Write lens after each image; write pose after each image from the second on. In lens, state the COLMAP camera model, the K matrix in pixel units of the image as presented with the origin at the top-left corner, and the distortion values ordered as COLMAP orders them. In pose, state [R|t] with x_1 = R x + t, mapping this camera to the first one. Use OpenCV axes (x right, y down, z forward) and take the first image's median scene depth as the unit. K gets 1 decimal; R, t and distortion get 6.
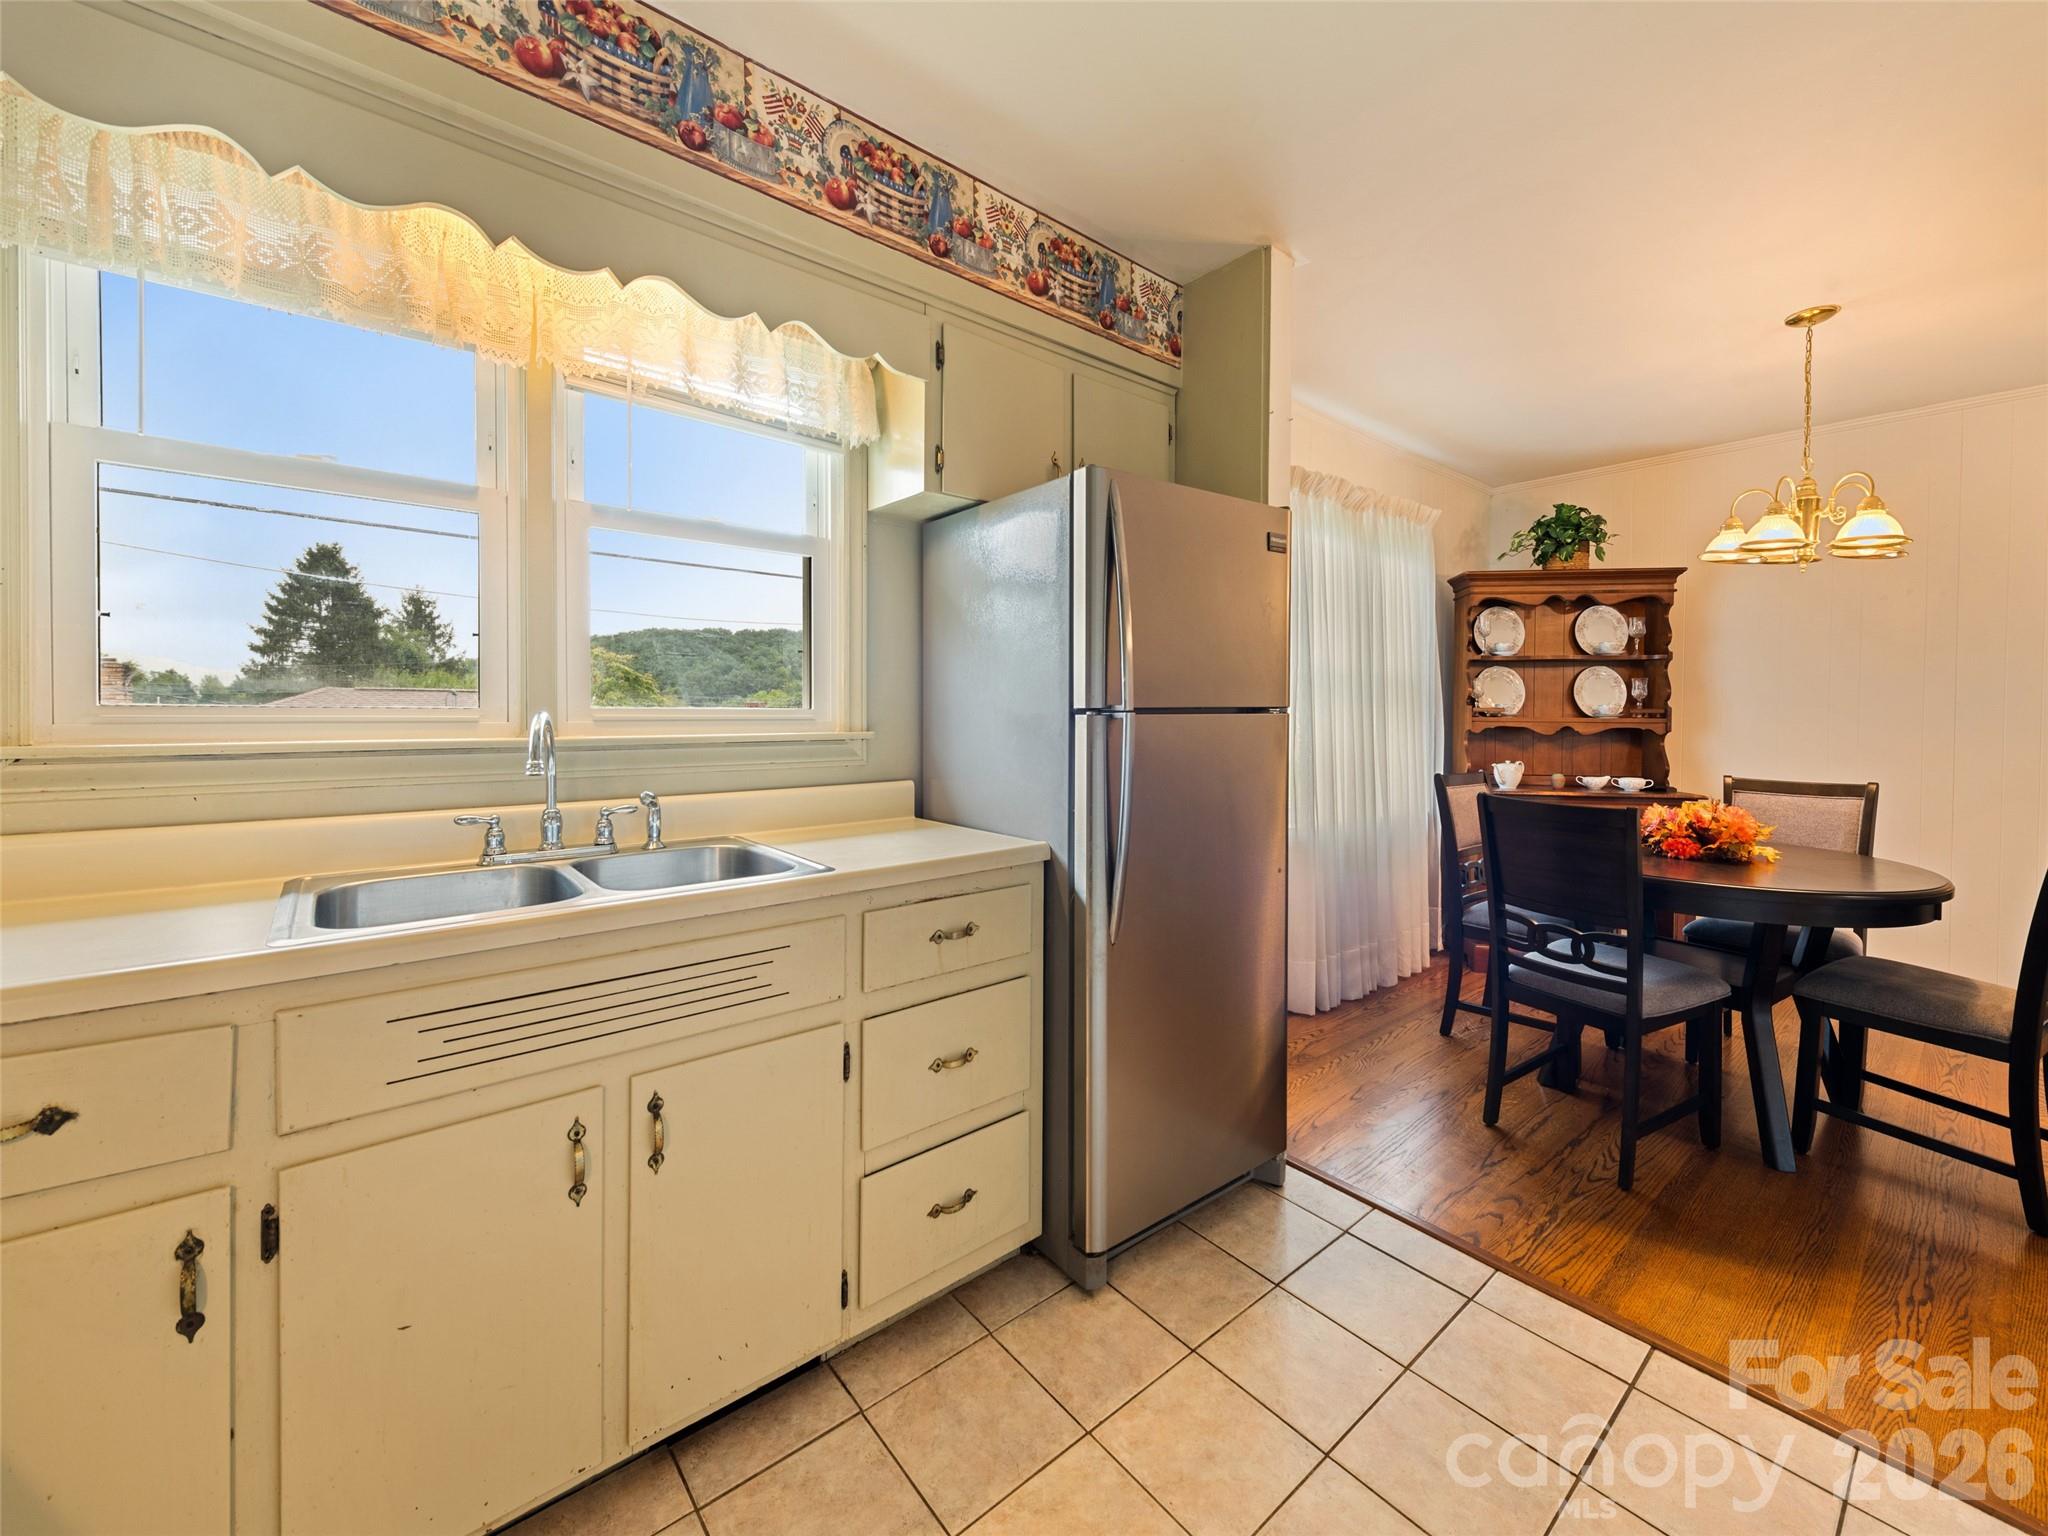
lens RADIAL K [[809.7, 0, 1028.1], [0, 809.7, 721.1], [0, 0, 1]] dist [0.006037, -0.000128]
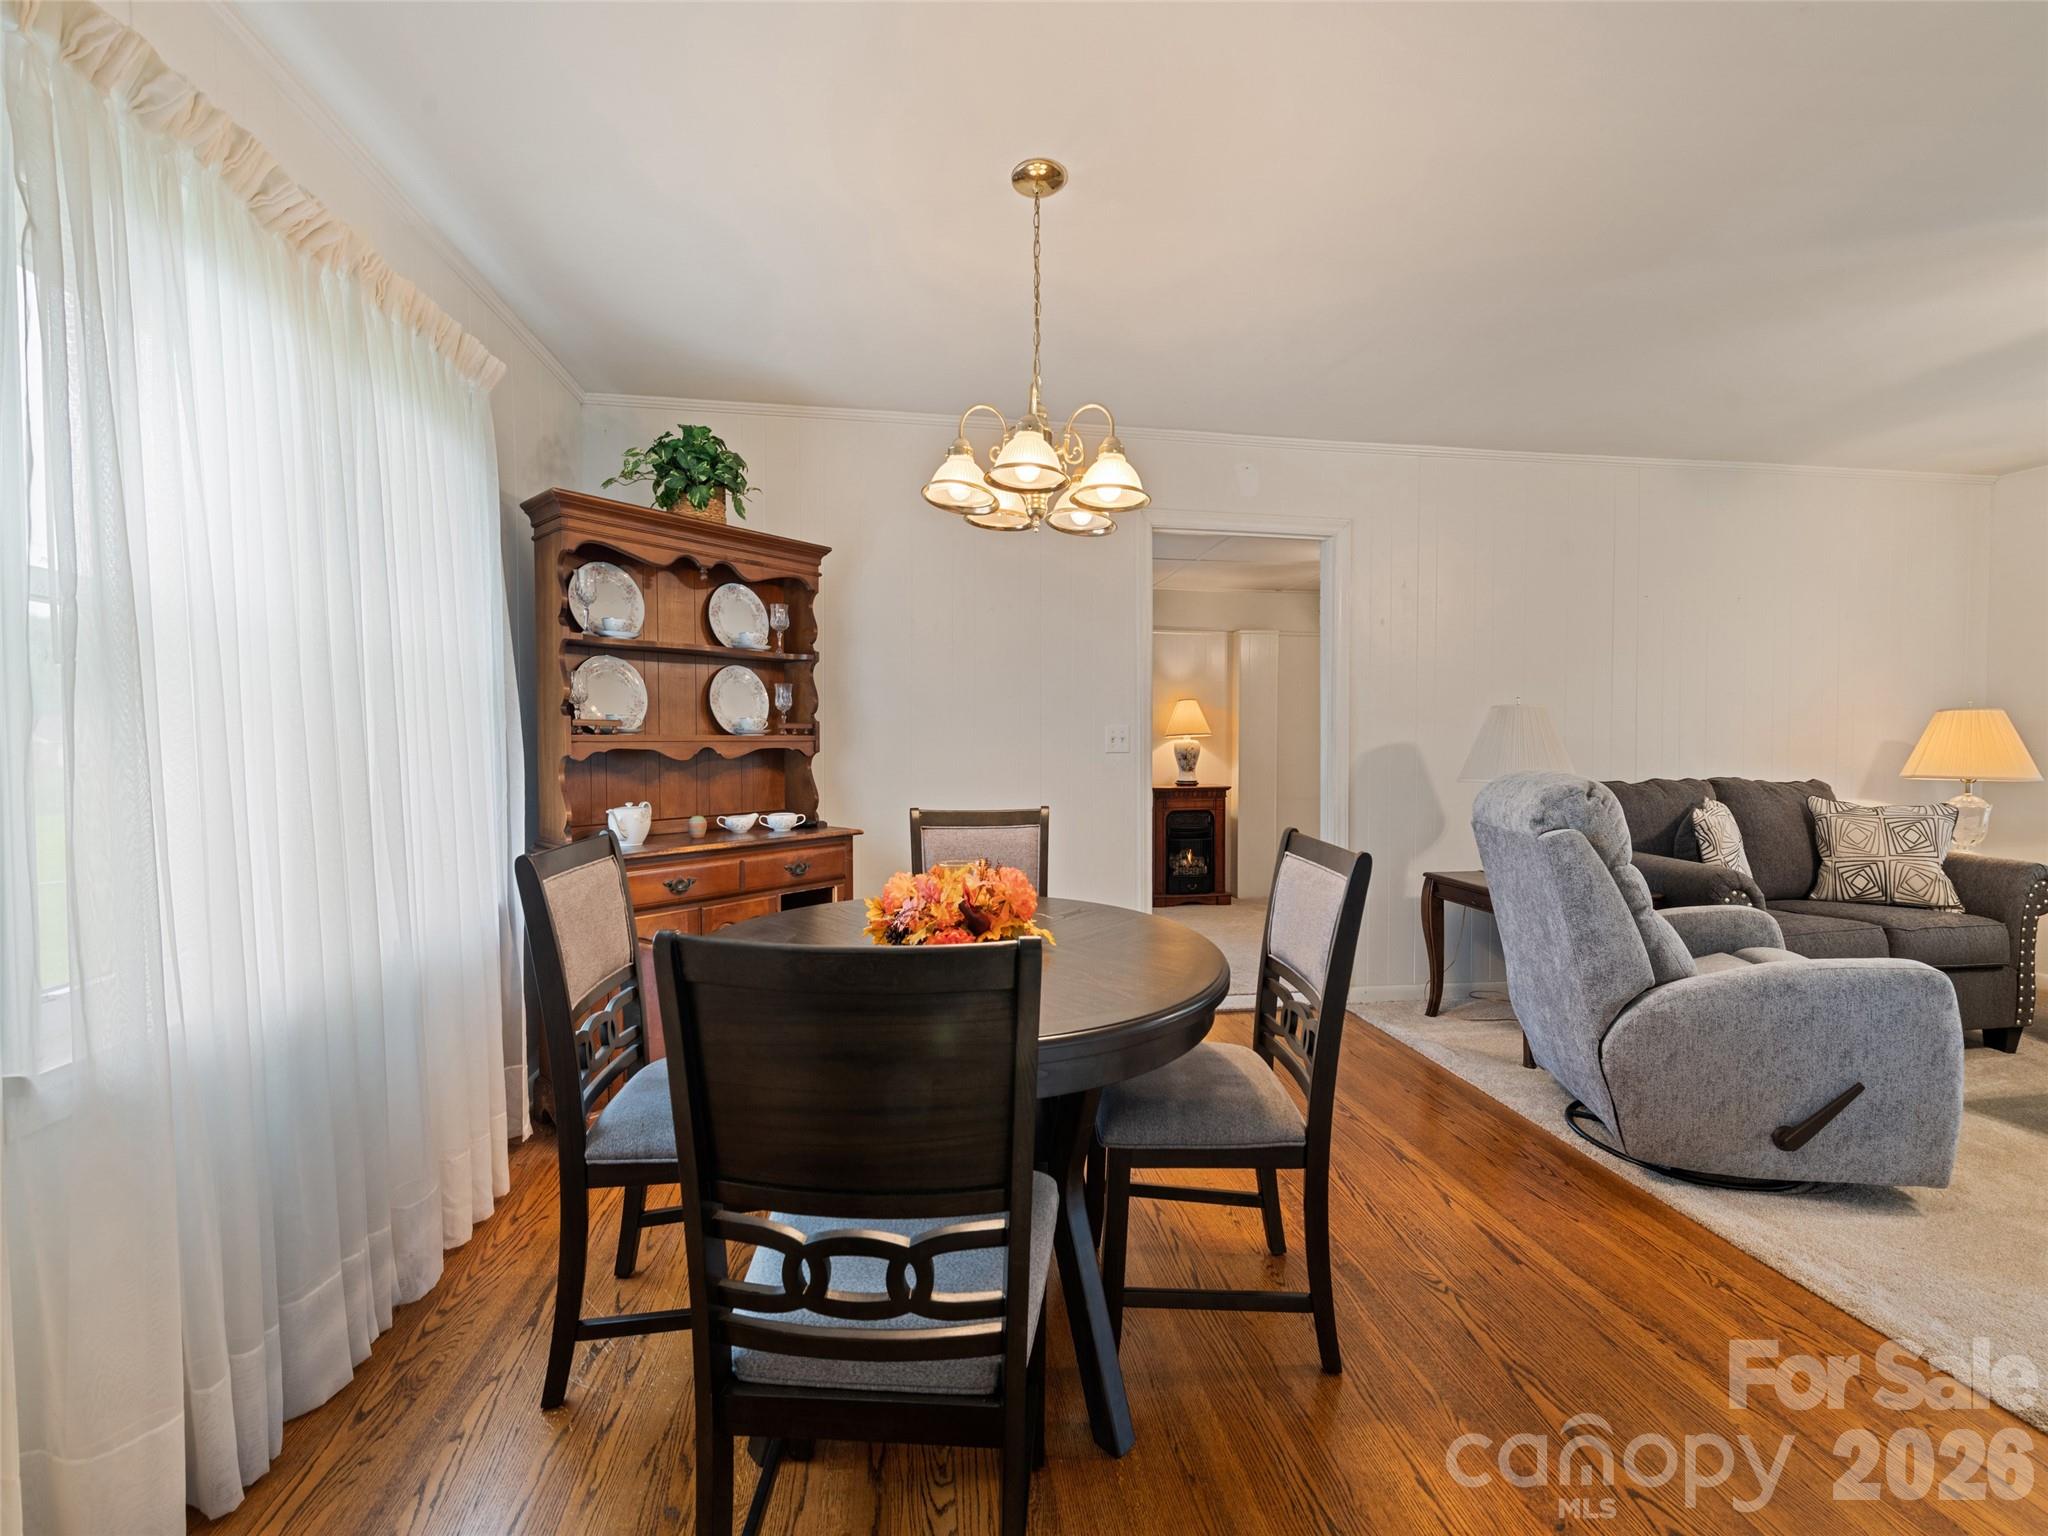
lens RADIAL K [[814.7, 0, 1030.3], [0, 814.7, 762.0], [0, 0, 1]] dist [0.002670, -0.000291]
pose [[0.502444, -0.031617, 0.864032, 0.196918], [0.012183, 0.999491, 0.029490, 0.001679], [-0.864524, -0.004291, 0.502573, 0.405102]]
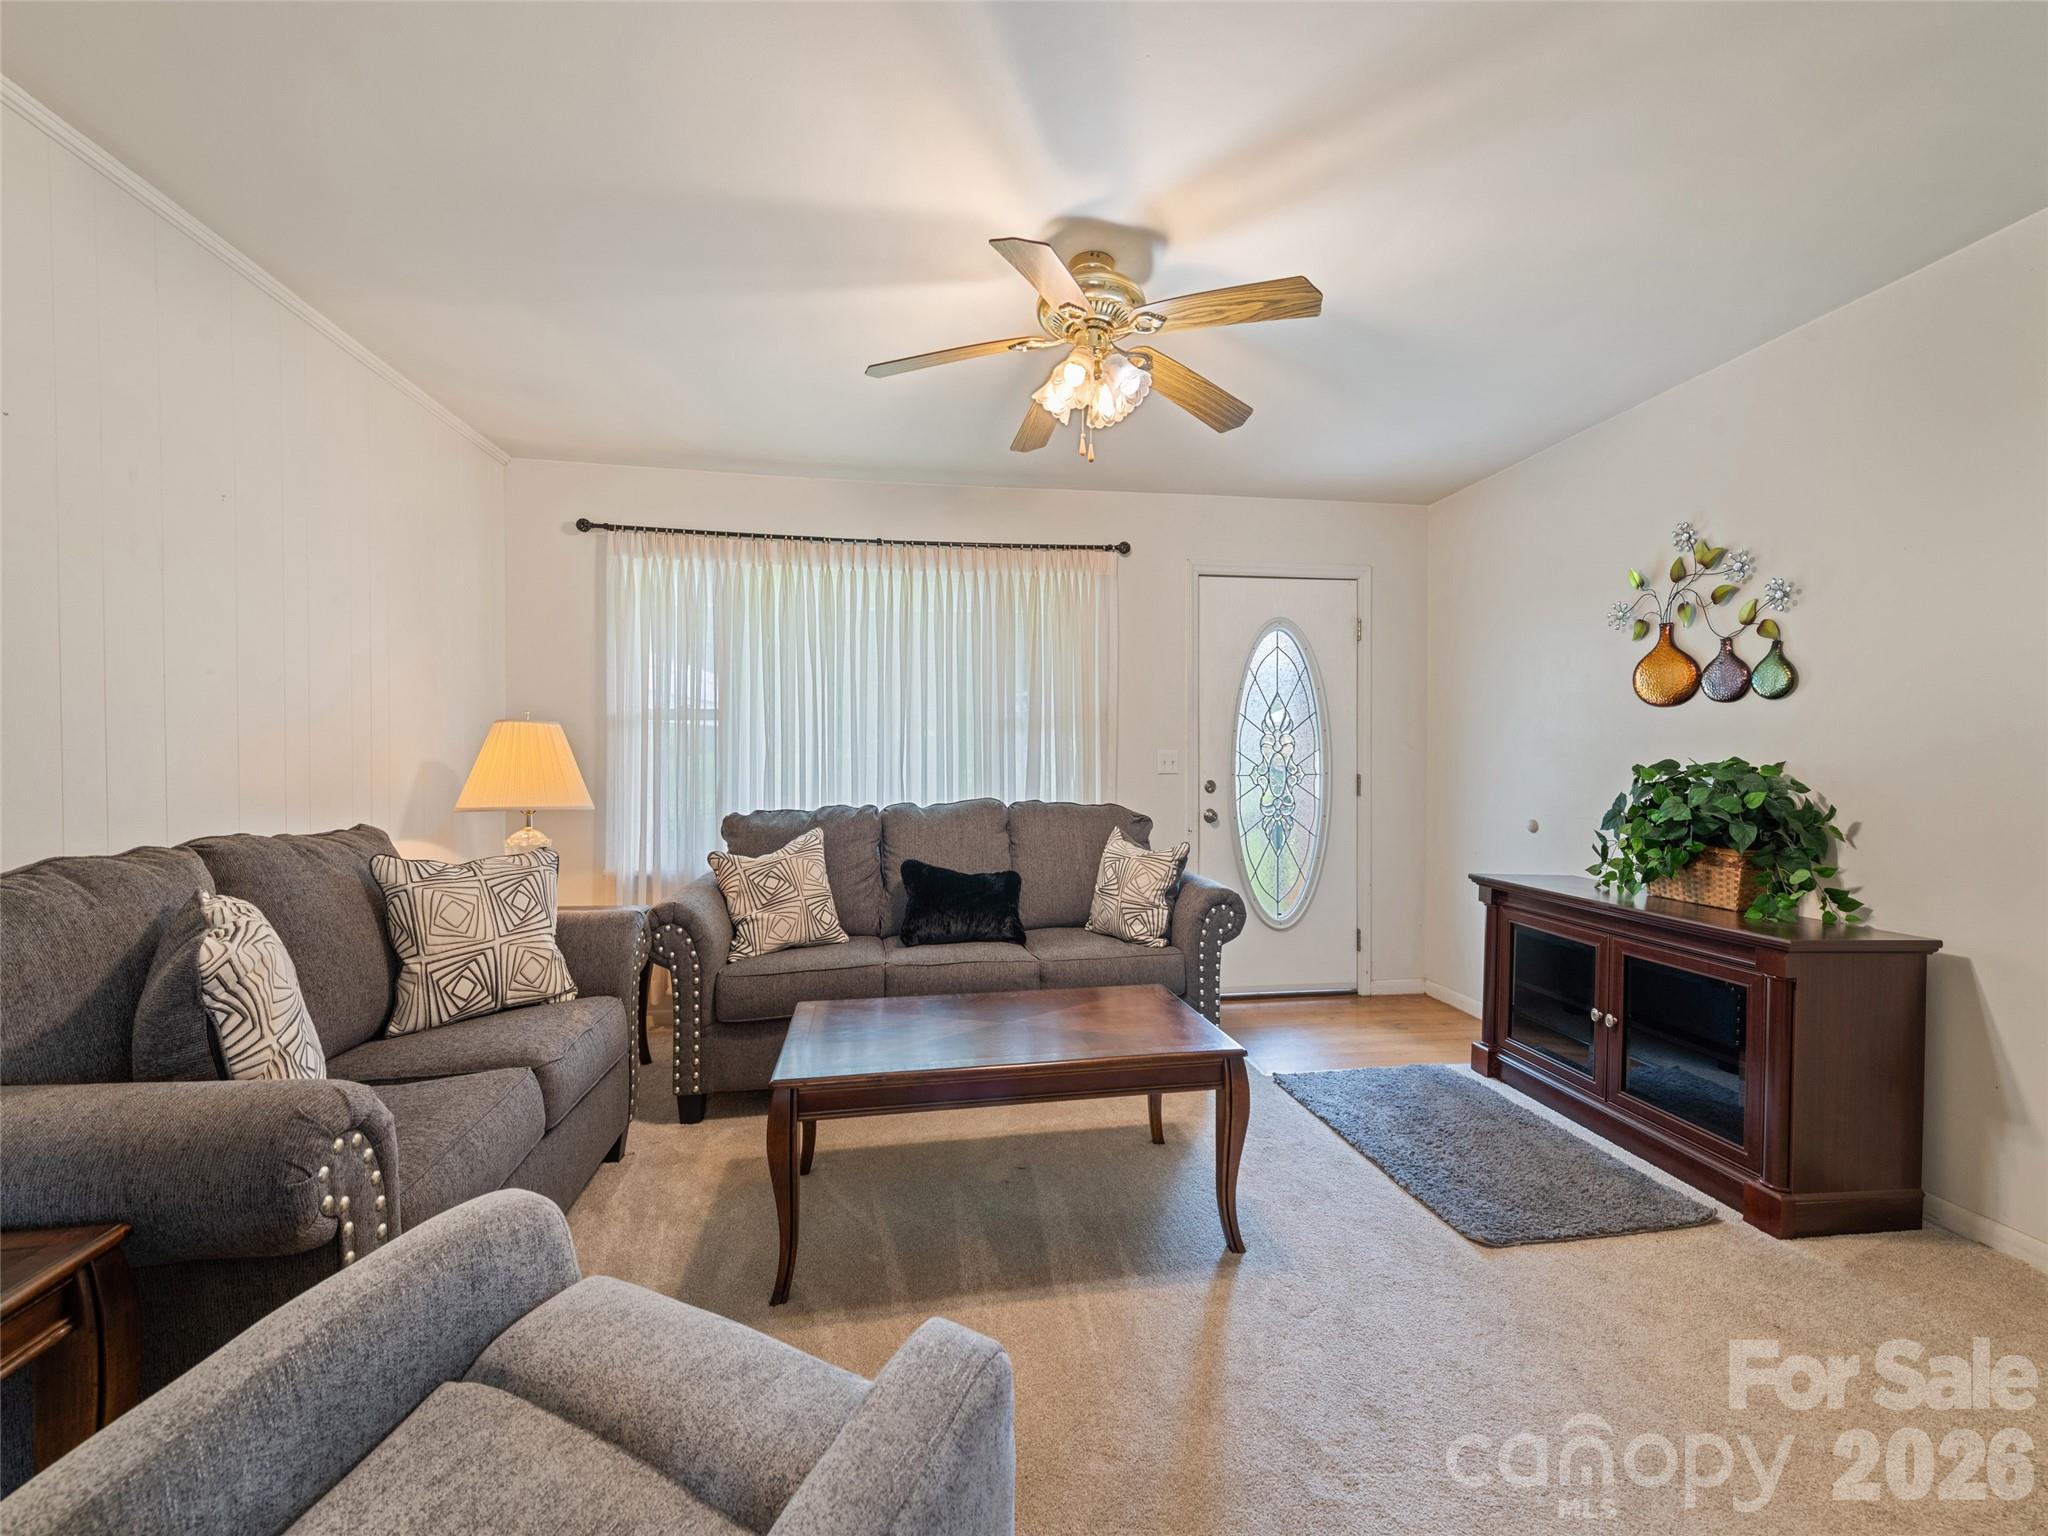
lens RADIAL K [[800.0, 0, 1024.5], [0, 800.0, 762.8], [0, 0, 1]] dist [0.007297, -0.000046]
pose [[-0.866917, -0.010899, 0.498333, 0.776613], [-0.005245, 0.999905, 0.012743, 0.007404], [-0.498424, 0.008434, -0.866892, 0.355079]]
